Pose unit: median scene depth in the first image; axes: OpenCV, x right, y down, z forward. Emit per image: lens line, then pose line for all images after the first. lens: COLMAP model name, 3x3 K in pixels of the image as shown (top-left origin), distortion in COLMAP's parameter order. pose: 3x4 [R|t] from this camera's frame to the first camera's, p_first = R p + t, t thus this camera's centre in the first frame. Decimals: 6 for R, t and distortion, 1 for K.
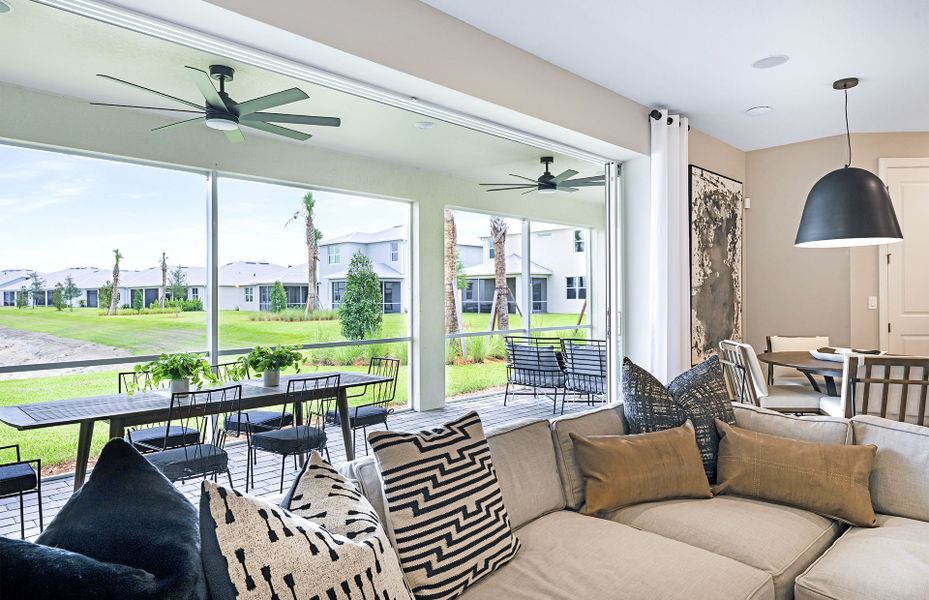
lens RADIAL K [[579.4, 0, 465.1], [0, 579.4, 297.2], [0, 0, 1]] dist [0.018631, 0.001957]
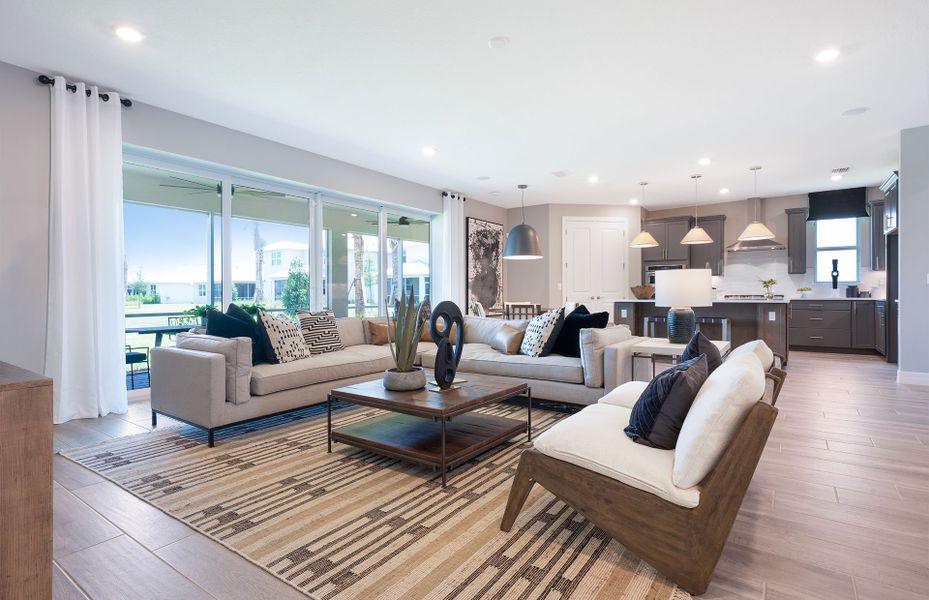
lens RADIAL K [[464.8, 0, 467.3], [0, 464.8, 296.2], [0, 0, 1]] dist [0.003834, 0.002697]
pose [[0.985764, 0.000652, 0.168135, 0.107381], [-0.001169, 0.999995, 0.002977, 0.038456], [-0.168132, -0.003131, 0.985759, -0.546350]]
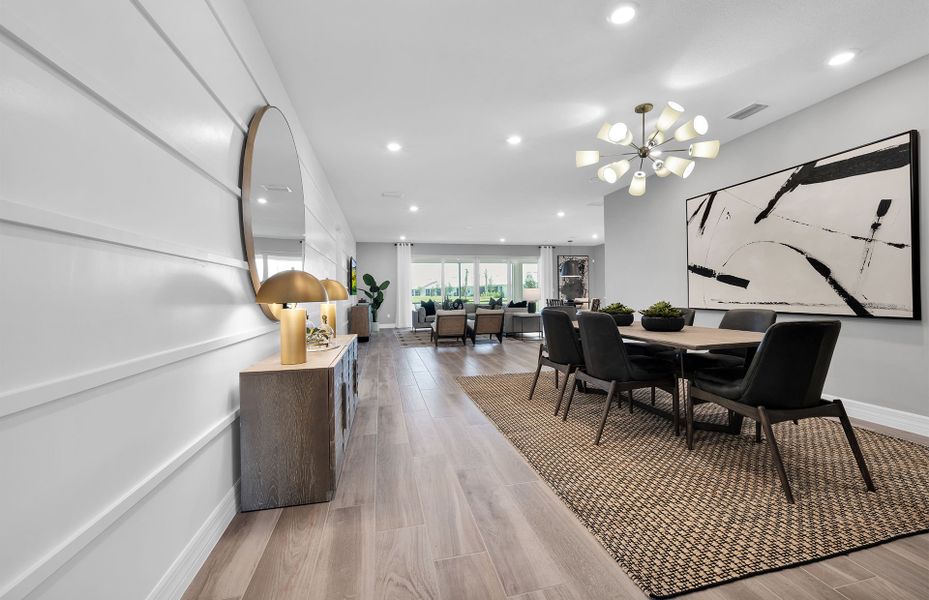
lens RADIAL K [[371.1, 0, 464.9], [0, 371.1, 293.2], [0, 0, 1]] dist [-0.002706, -0.000027]
pose [[0.847062, -0.006343, -0.531456, 1.121802], [0.009697, 0.999947, 0.003521, 0.015906], [0.531406, -0.008136, 0.847078, -1.415149]]
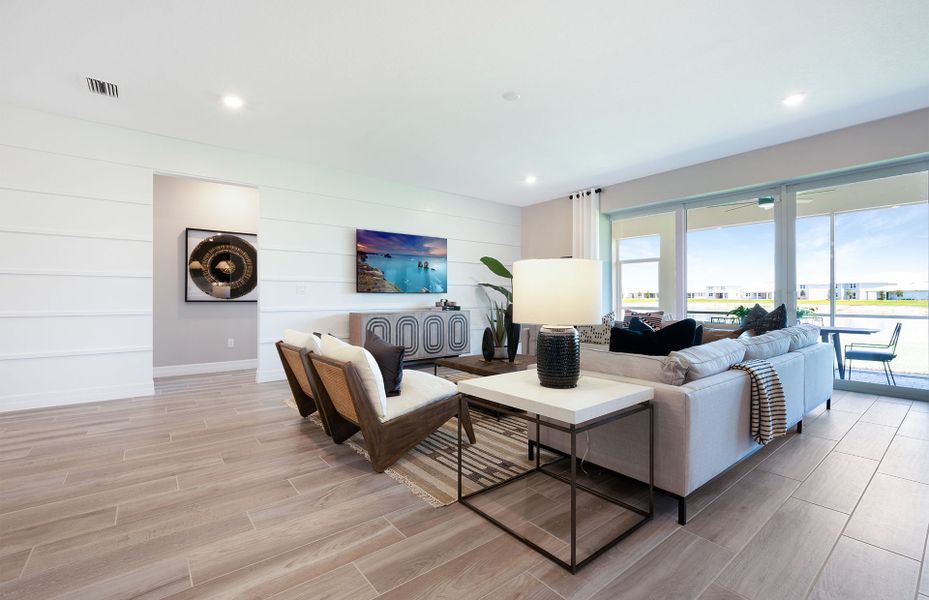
lens RADIAL K [[402.7, 0, 462.0], [0, 402.7, 296.9], [0, 0, 1]] dist [-0.003200, 0.000016]
pose [[-0.118859, 0.005151, -0.992898, 0.876970], [0.001520, 0.999986, 0.005006, 0.030652], [0.992910, -0.000914, -0.118865, 0.021488]]
